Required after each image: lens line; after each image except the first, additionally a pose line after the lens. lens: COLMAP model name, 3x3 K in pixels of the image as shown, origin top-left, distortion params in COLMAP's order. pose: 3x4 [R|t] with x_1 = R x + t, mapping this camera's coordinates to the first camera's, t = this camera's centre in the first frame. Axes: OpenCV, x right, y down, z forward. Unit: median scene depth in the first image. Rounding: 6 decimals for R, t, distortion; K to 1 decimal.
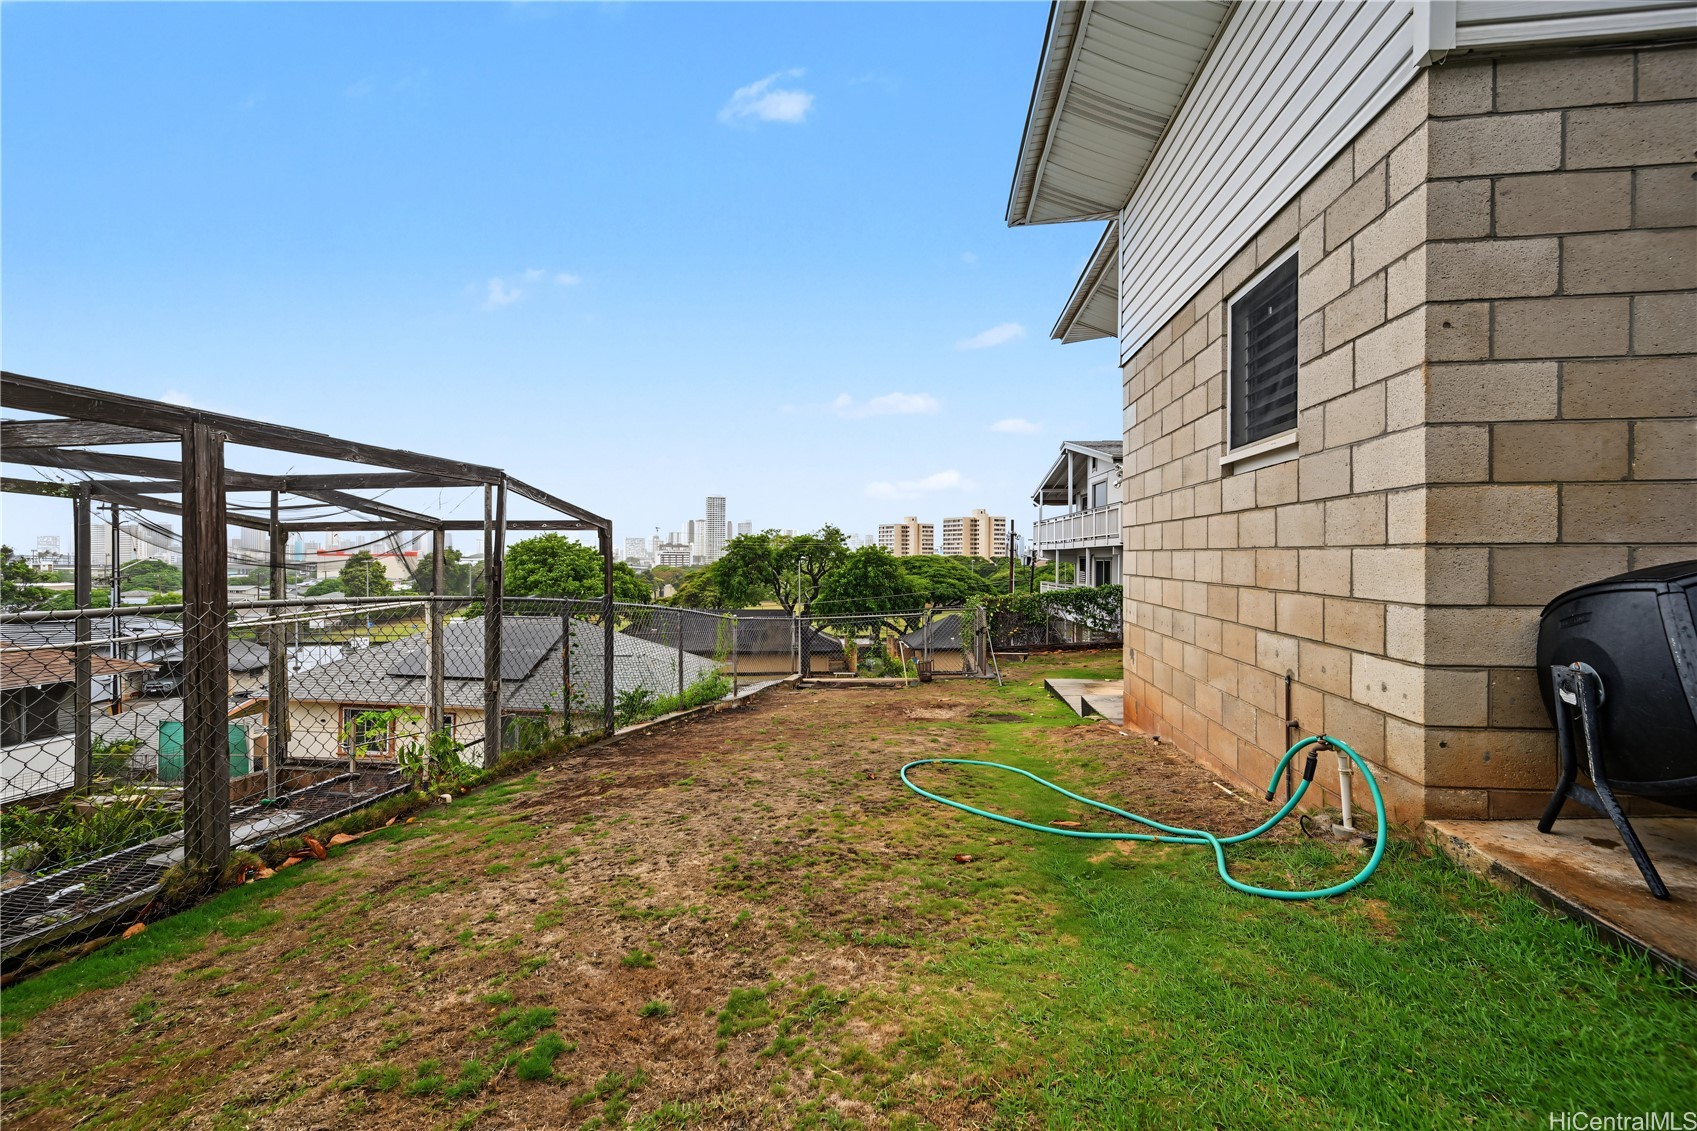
lens RADIAL K [[677.6, 0, 852.4], [0, 677.6, 554.1], [0, 0, 1]] dist [0.000582, -0.000123]
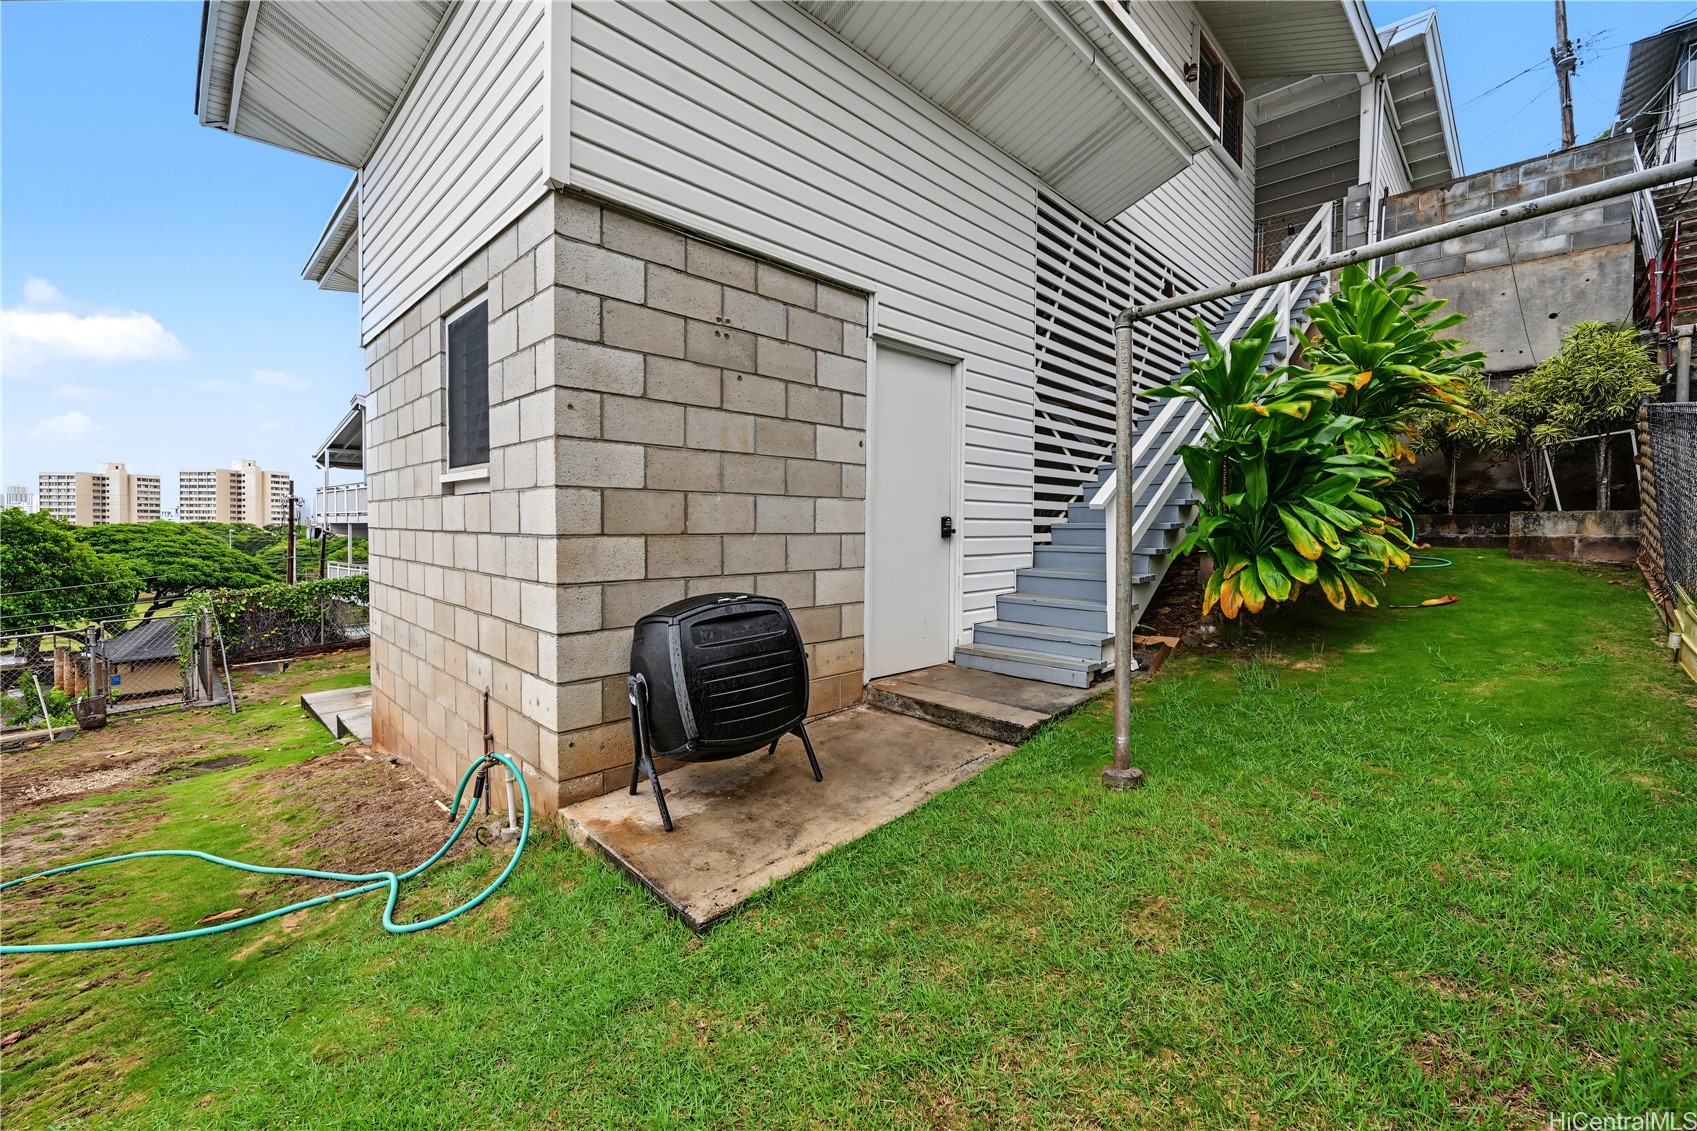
lens RADIAL K [[693.0, 0, 847.6], [0, 693.0, 542.5], [0, 0, 1]] dist [-0.000171, 0.000536]
pose [[0.613482, -0.014411, 0.789578, 0.179151], [-0.003884, 0.999766, 0.021265, -0.114490], [-0.789699, -0.016112, 0.613282, -0.166500]]
